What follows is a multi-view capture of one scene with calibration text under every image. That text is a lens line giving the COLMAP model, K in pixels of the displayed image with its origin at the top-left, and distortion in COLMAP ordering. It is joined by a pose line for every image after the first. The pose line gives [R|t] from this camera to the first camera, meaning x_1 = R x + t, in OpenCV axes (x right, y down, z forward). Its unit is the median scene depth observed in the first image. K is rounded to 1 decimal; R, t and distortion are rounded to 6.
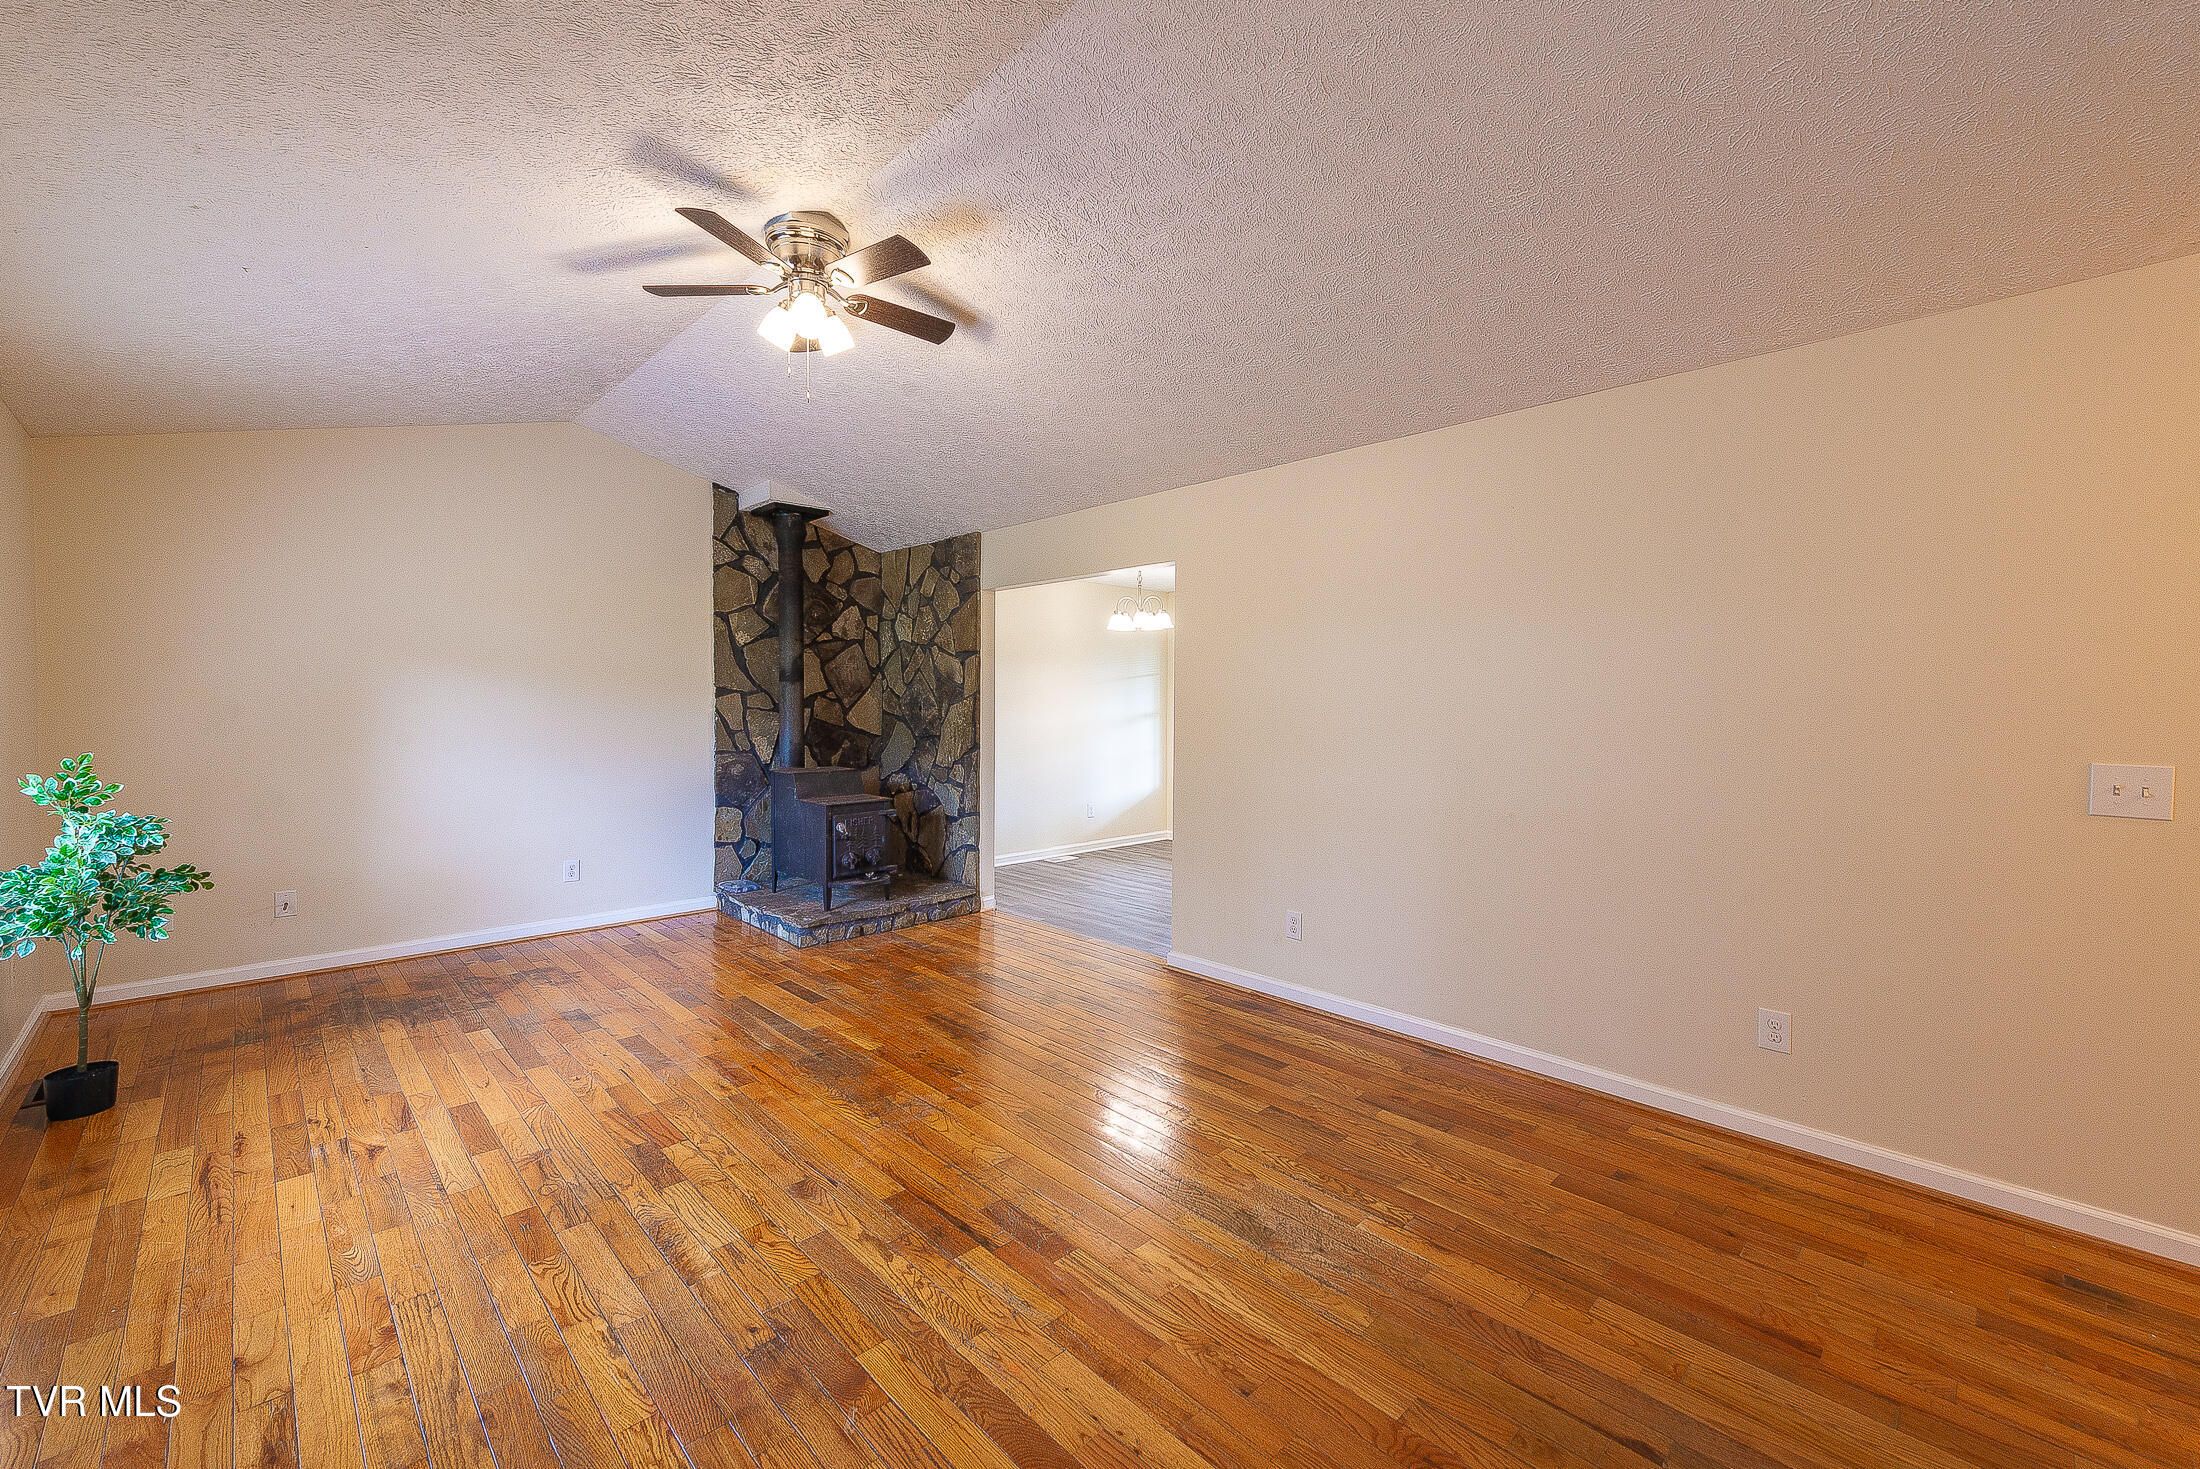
lens RADIAL K [[873.8, 0, 1112.7], [0, 873.8, 717.1], [0, 0, 1]] dist [0.001065, -0.000014]
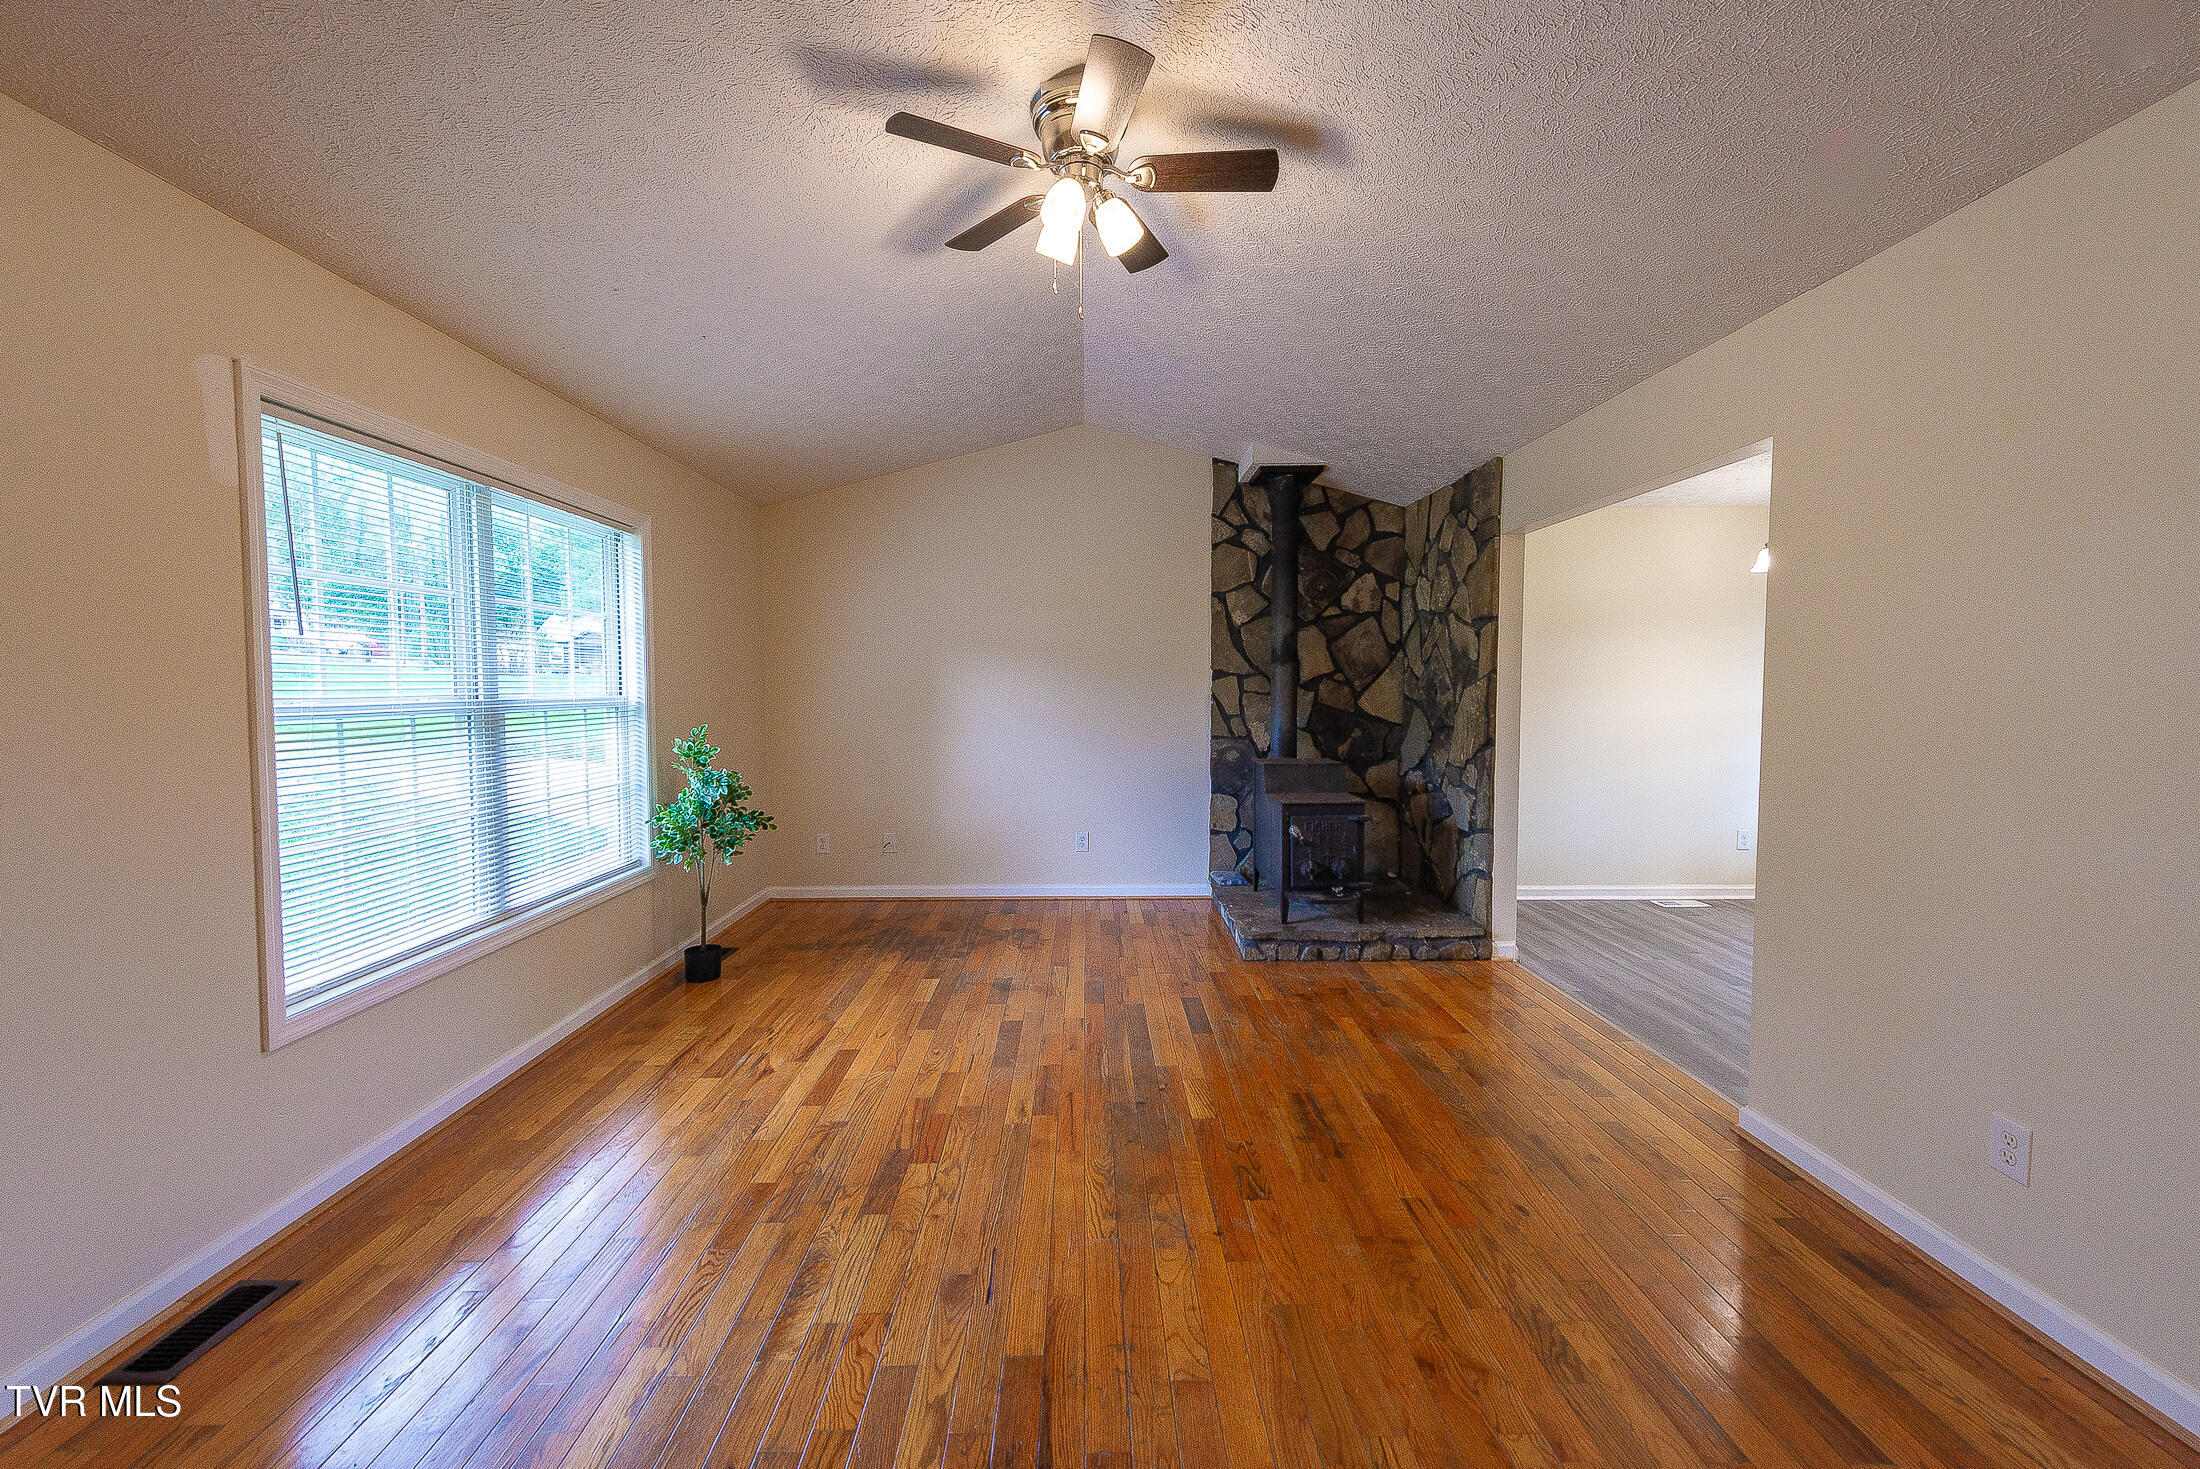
lens RADIAL K [[866.3, 0, 1101.1], [0, 866.3, 720.4], [0, 0, 1]] dist [0.020641, -0.007986]
pose [[0.719945, 0.024199, -0.693609, 0.124704], [-0.007206, 0.999599, 0.027395, -0.003983], [0.693993, -0.014725, 0.719831, 0.221497]]
